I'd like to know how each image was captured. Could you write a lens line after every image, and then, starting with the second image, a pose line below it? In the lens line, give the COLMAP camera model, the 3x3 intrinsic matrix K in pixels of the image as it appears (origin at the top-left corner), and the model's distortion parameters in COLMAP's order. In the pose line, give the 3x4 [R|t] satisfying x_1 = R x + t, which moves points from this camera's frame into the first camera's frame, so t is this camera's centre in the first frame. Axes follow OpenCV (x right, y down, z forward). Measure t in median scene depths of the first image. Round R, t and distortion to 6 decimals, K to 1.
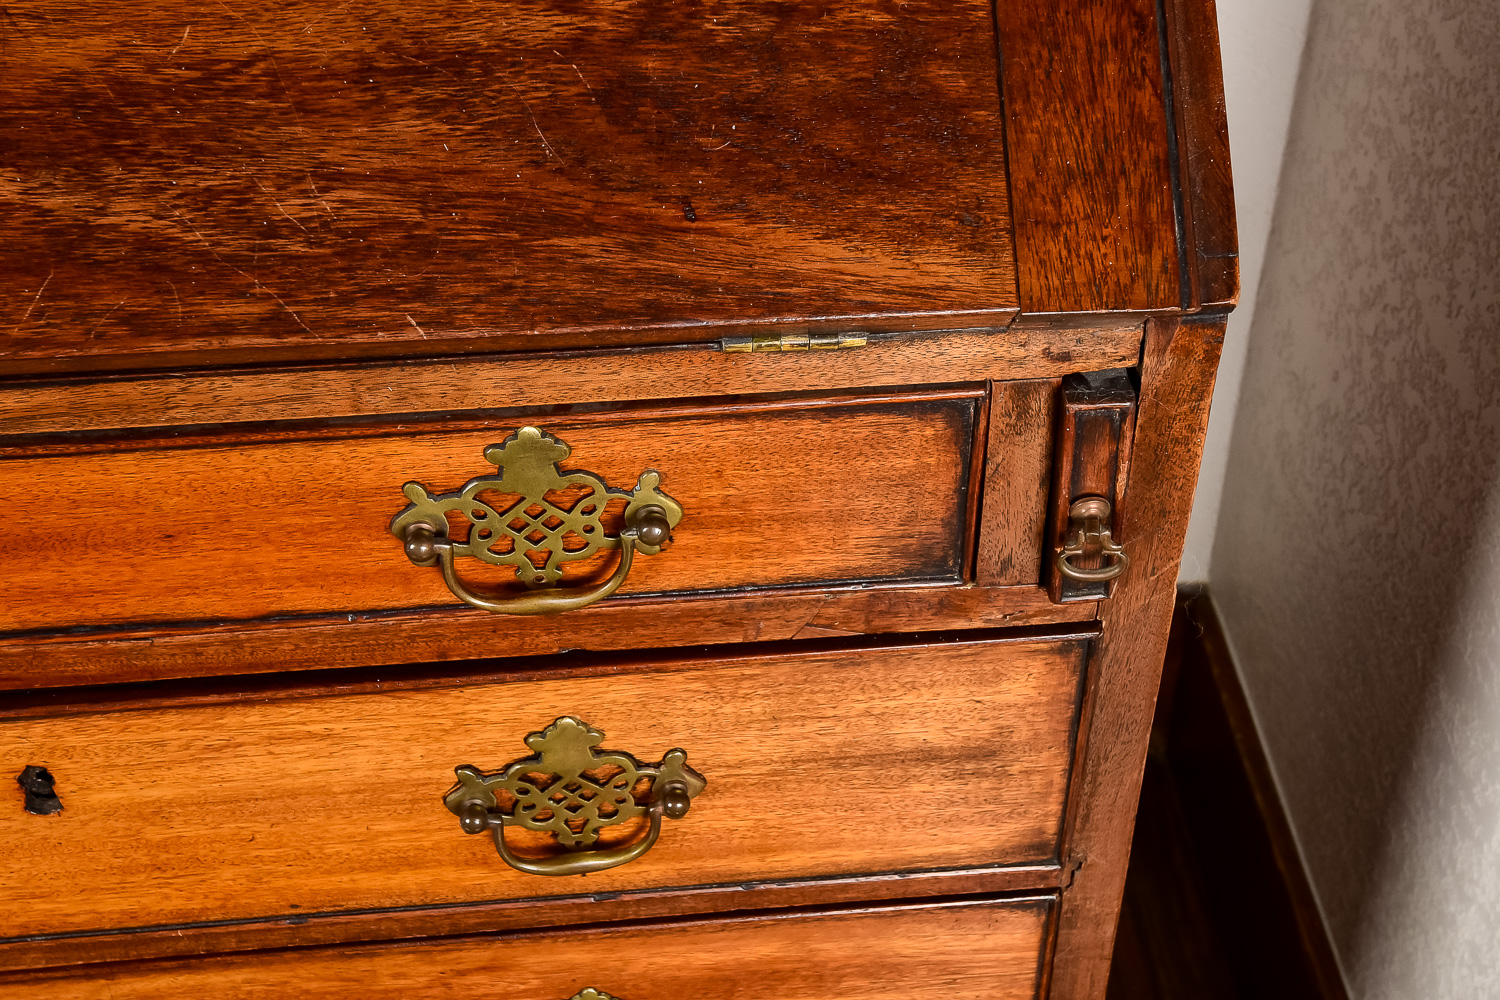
lens RADIAL K [[2178.0, 0, 752.7], [0, 2178.0, 496.0], [0, 0, 1]] dist [0.044028, 0.000000]
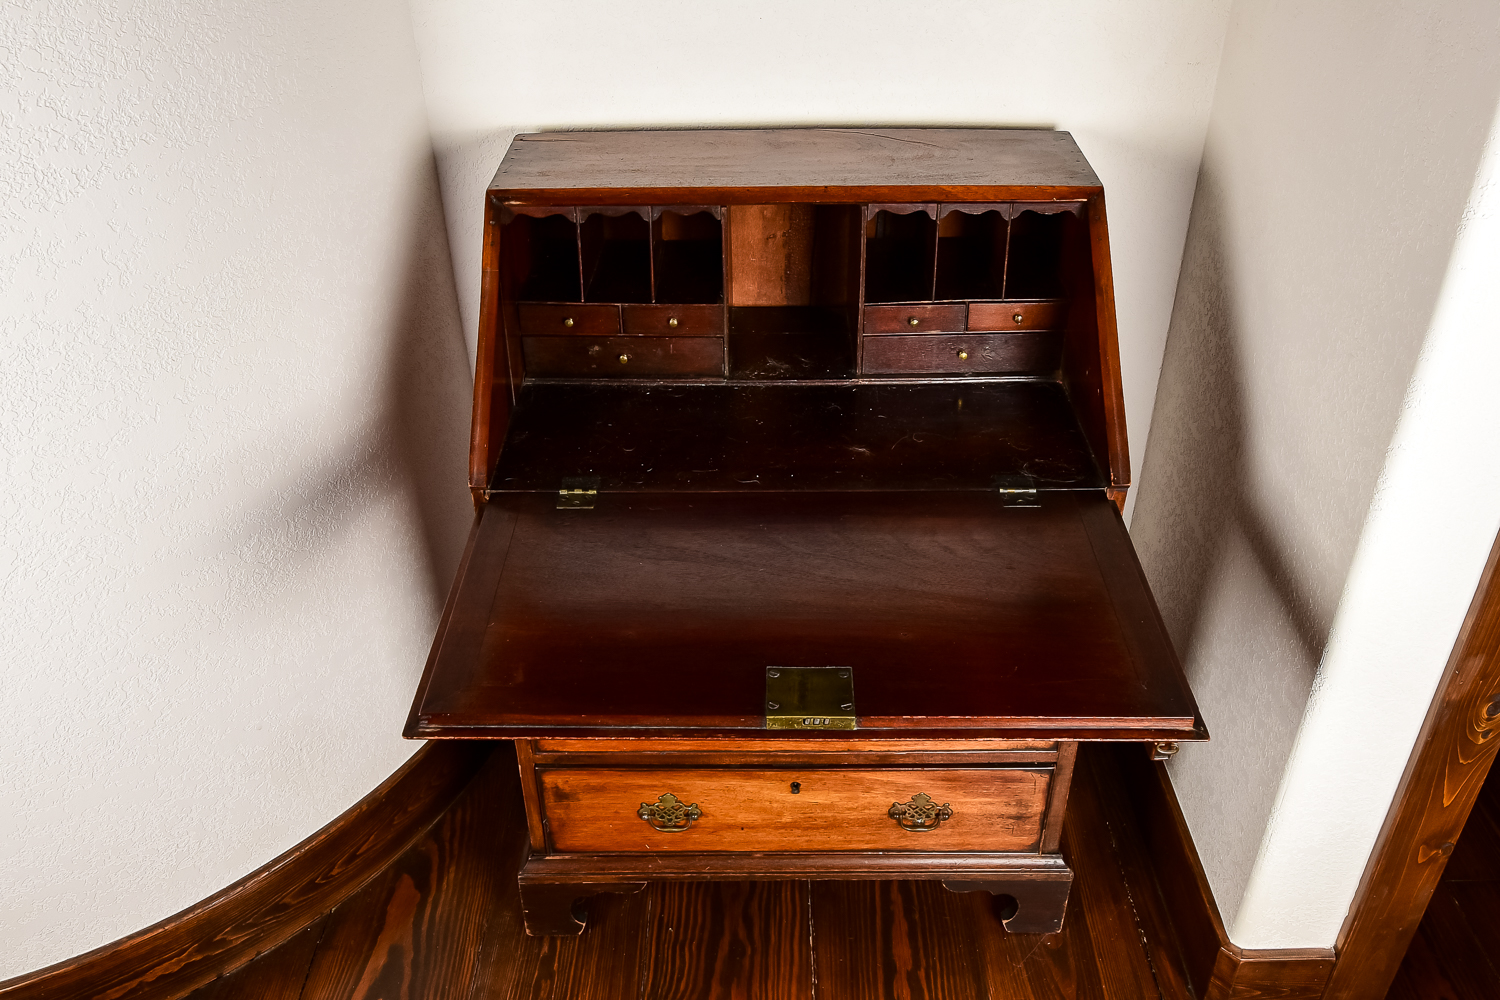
lens RADIAL K [[1198.6, 0, 751.0], [0, 1198.6, 501.4], [0, 0, 1]] dist [0.002471, -0.005926]
pose [[0.995842, 0.044319, -0.079593, -0.252143], [-0.055566, 0.987845, -0.145172, 0.256235], [0.072191, 0.148991, 0.986200, -1.039400]]
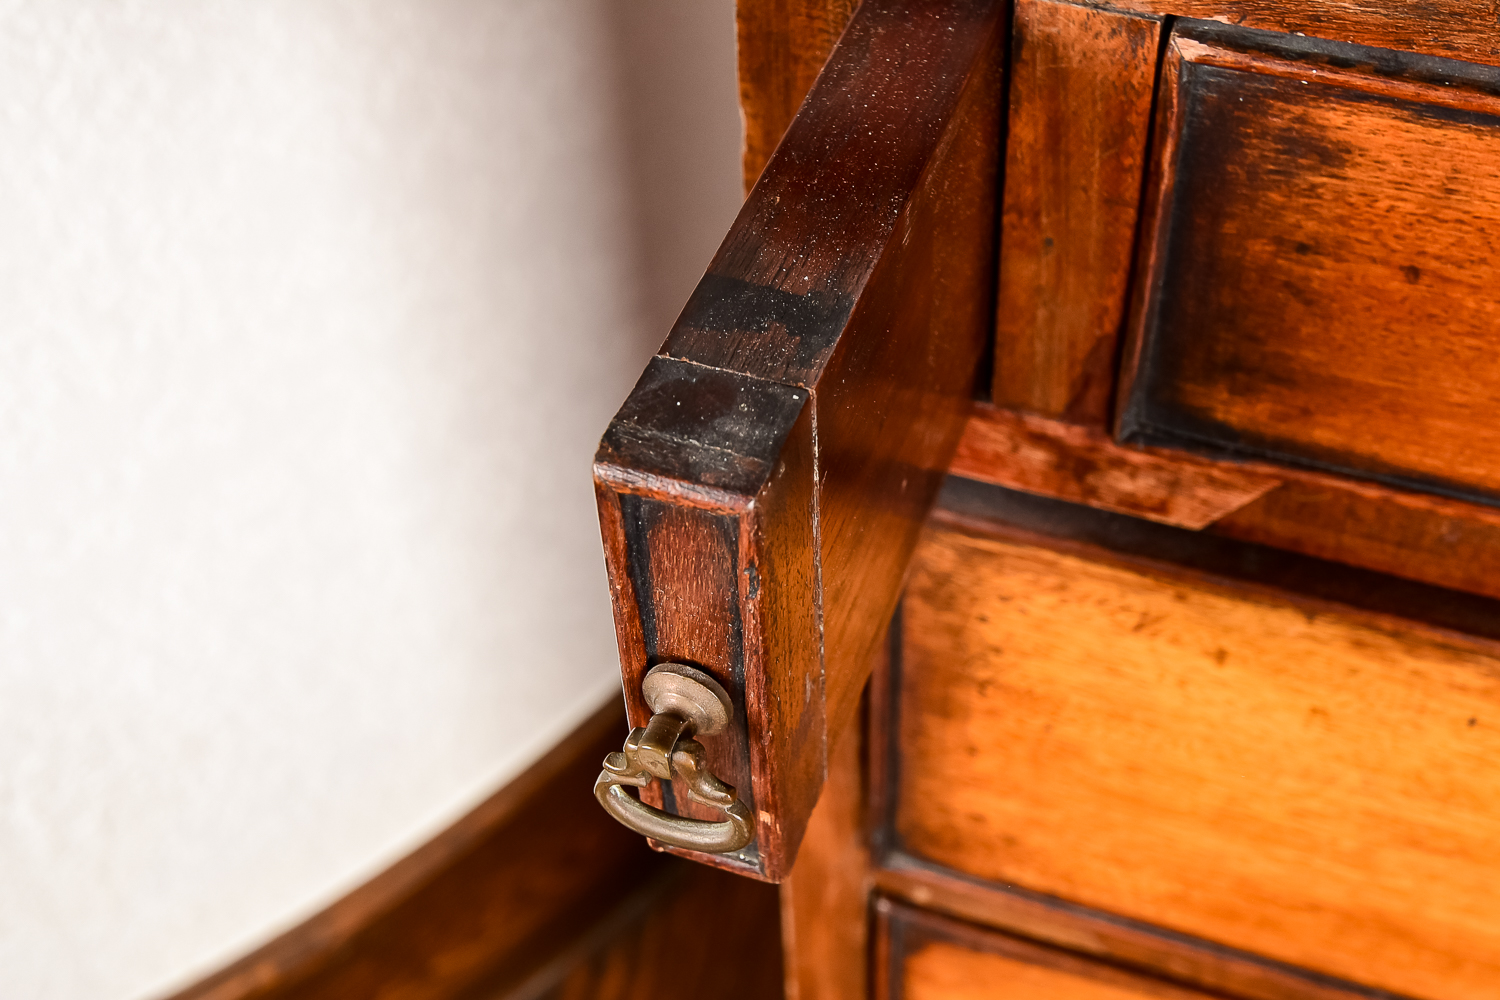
lens RADIAL K [[2178.0, 0, 747.8], [0, 2178.0, 501.5], [0, 0, 1]] dist [0.044028, 0.000000]
pose [[0.910488, 0.287510, -0.297237, -0.683394], [-0.251888, 0.955622, 0.152774, 0.044255], [0.327970, -0.064228, 0.942502, 0.409325]]
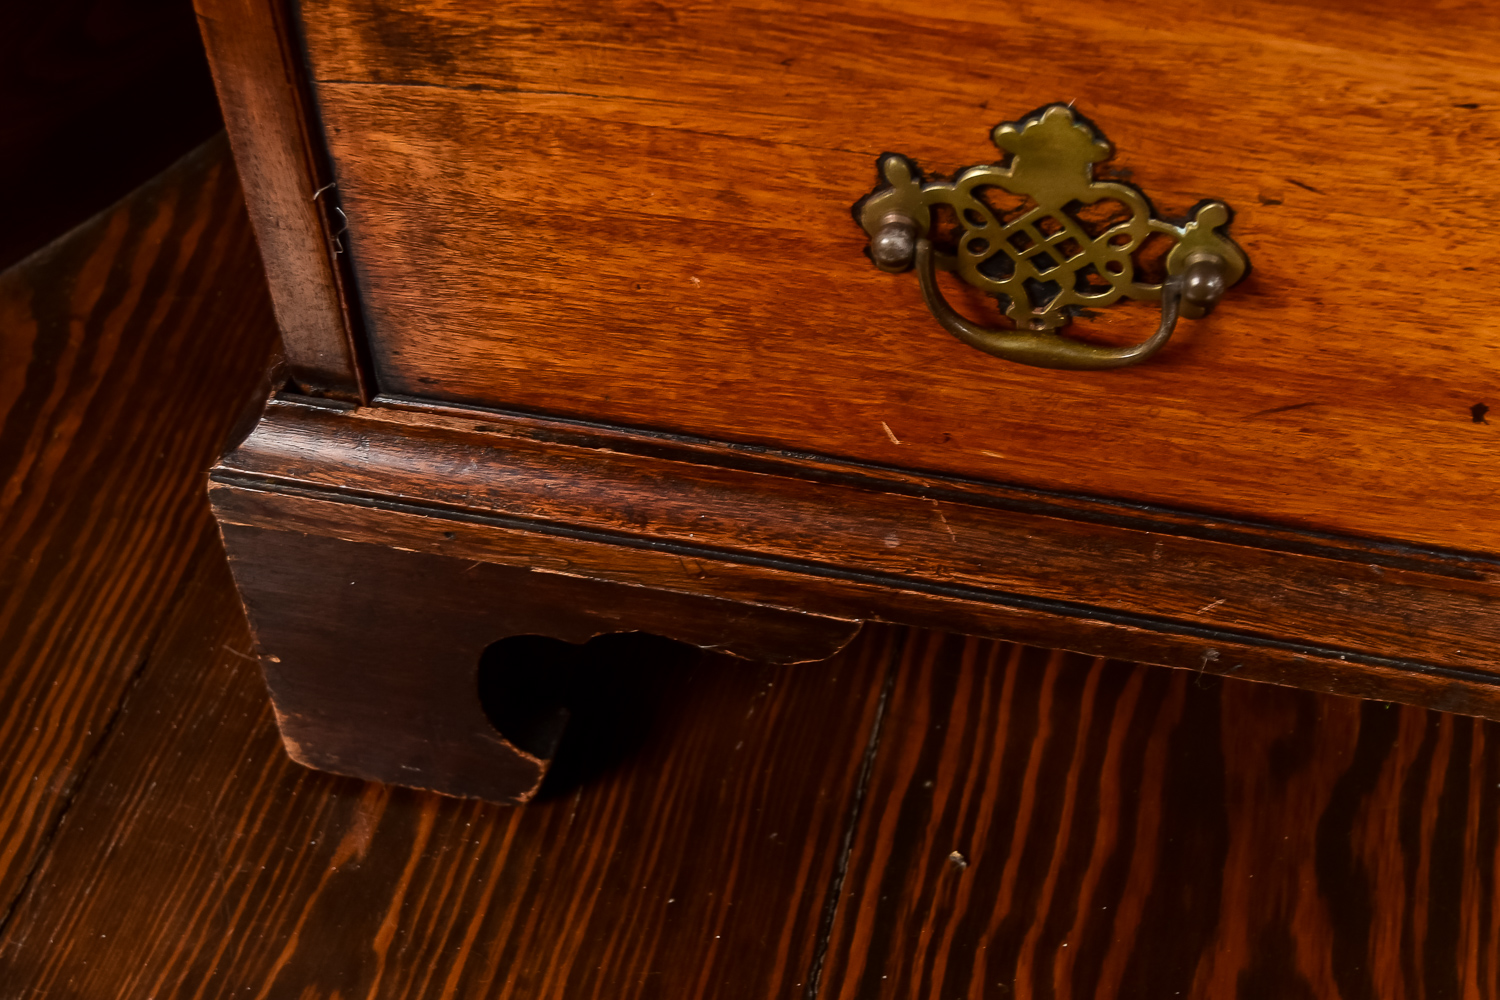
lens RADIAL K [[2178.0, 0, 754.2], [0, 2178.0, 498.5], [0, 0, 1]] dist [0.044028, 0.000000]
pose [[0.948464, 0.217839, -0.230135, -0.479539], [-0.191450, 0.972635, 0.131639, 0.528746], [0.252513, -0.080796, 0.964214, 0.638727]]
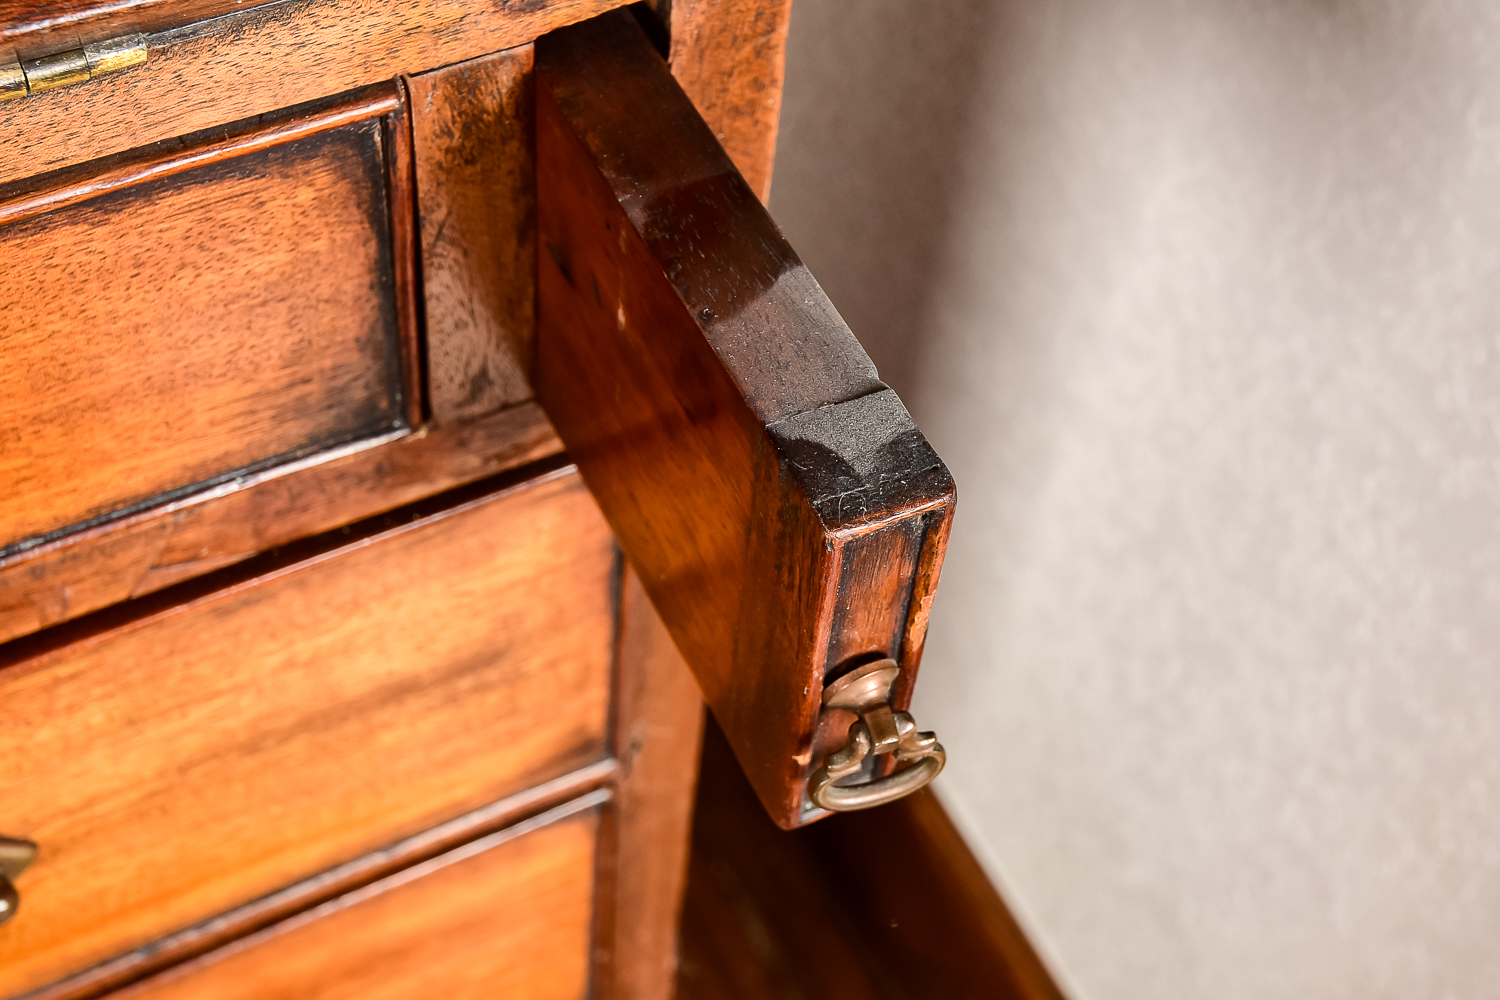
lens RADIAL K [[2163.3, 0, 748.2], [0, 2163.3, 503.9], [0, 0, 1]] dist [0.047186, 0.000000]
pose [[0.918804, -0.262366, 0.294897, 0.005686], [0.199245, 0.953226, 0.227291, -0.050534], [-0.340737, -0.150080, 0.928103, 0.428189]]
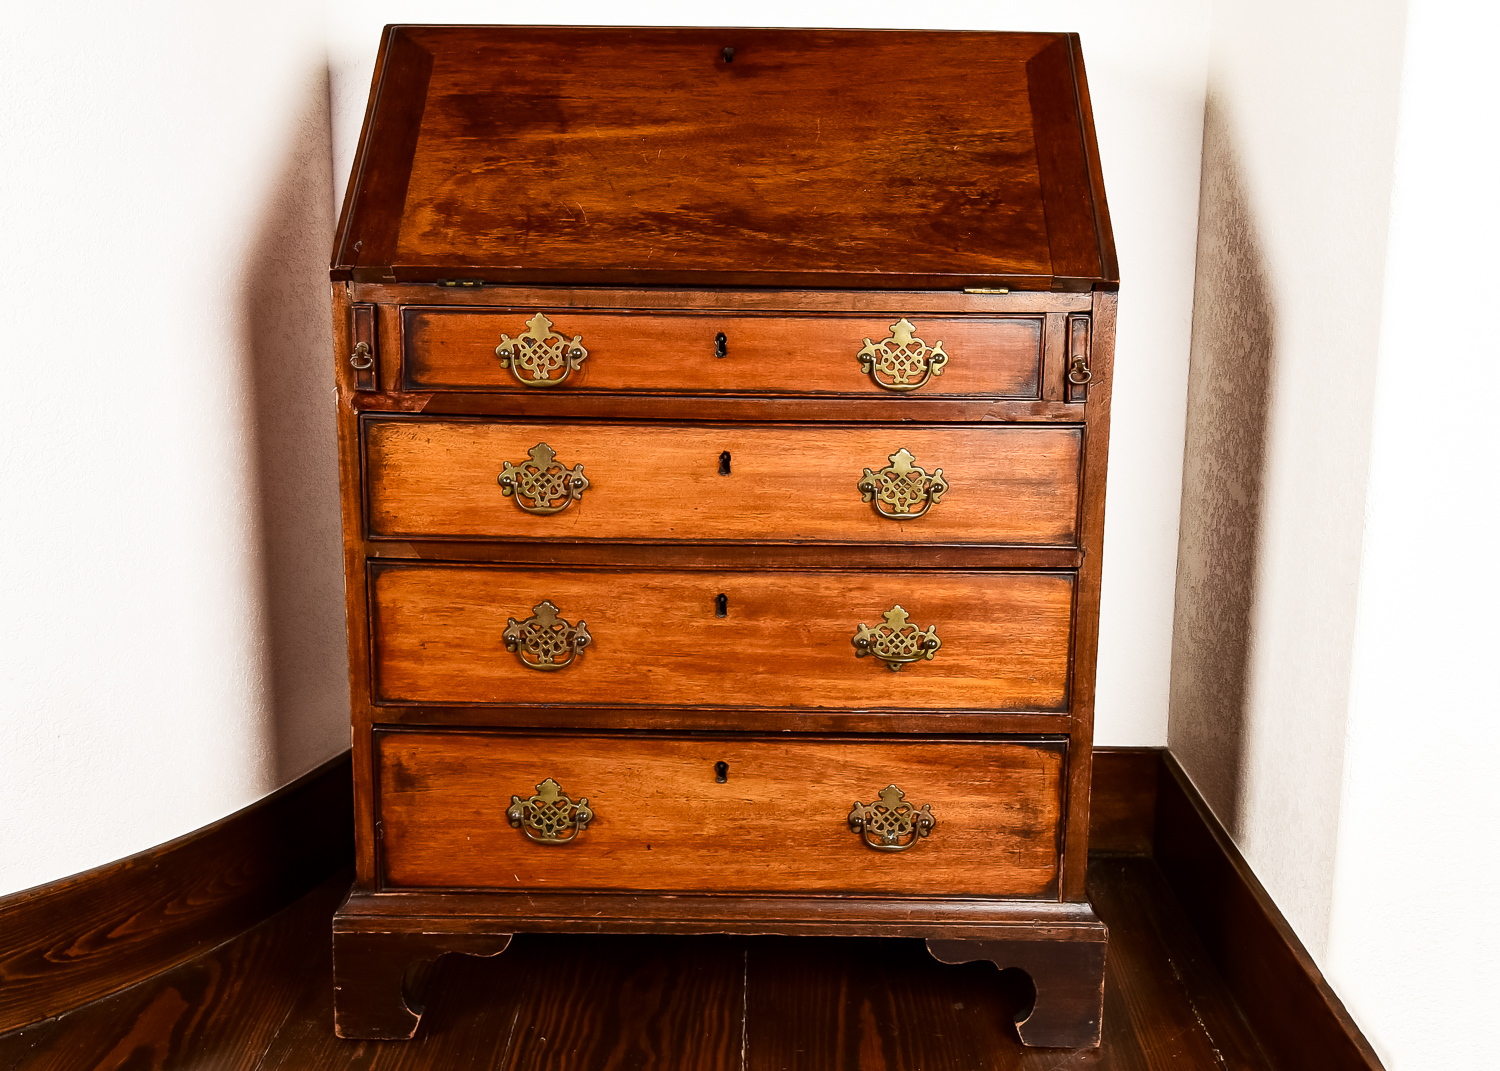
lens RADIAL K [[1696.6, 0, 750.0], [0, 1696.6, 540.5], [0, 0, 1]] dist [0.014045, 0.000000]
pose [[0.995449, 0.034898, -0.088676, -0.083897], [-0.074577, 0.864584, -0.496923, 1.364148], [0.059326, 0.501275, 0.863252, -0.932226]]
